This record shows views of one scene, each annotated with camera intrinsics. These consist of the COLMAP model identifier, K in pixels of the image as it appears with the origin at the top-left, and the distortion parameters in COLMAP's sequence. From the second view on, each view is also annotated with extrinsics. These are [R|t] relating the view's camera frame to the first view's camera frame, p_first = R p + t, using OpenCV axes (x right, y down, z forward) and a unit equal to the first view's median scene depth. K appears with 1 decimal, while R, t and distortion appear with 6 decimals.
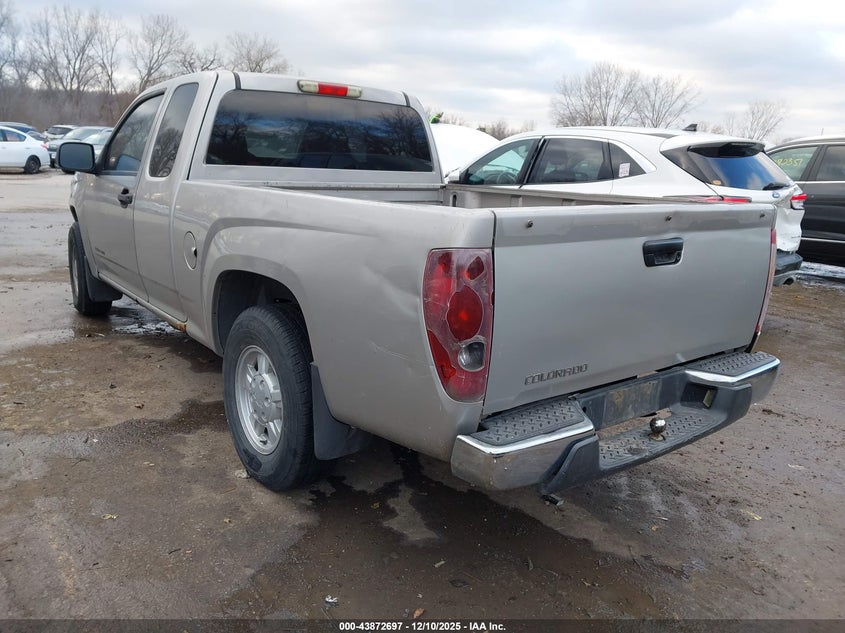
lens RADIAL K [[669.7, 0, 425.9], [0, 669.7, 316.6], [0, 0, 1]] dist [0.004563, -0.015175]
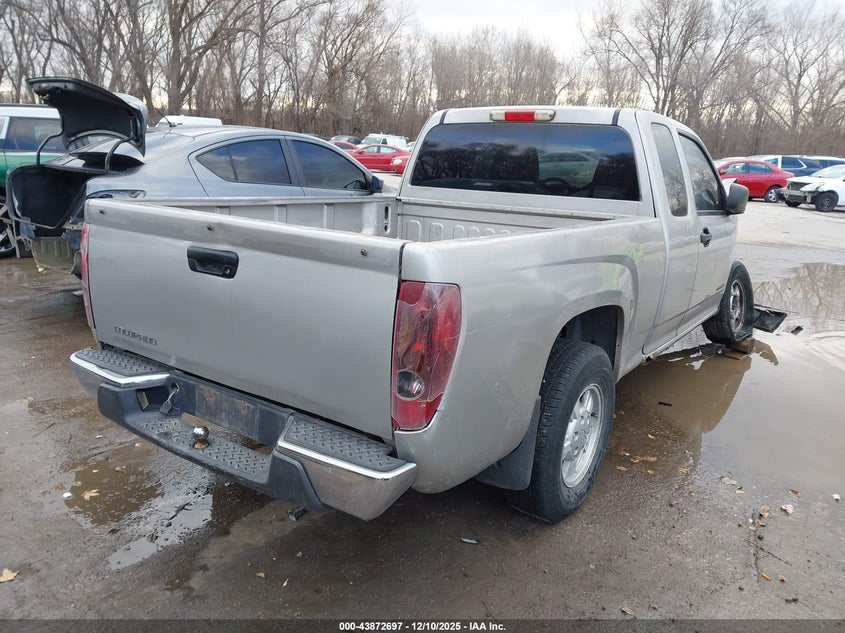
lens RADIAL K [[669.7, 0, 423.6], [0, 669.7, 322.0], [0, 0, 1]] dist [0.004563, -0.015175]
pose [[0.283804, 0.197417, -0.938340, 1.296280], [-0.246974, 0.960610, 0.127405, -0.199706], [0.926531, 0.195587, 0.321382, 0.915741]]
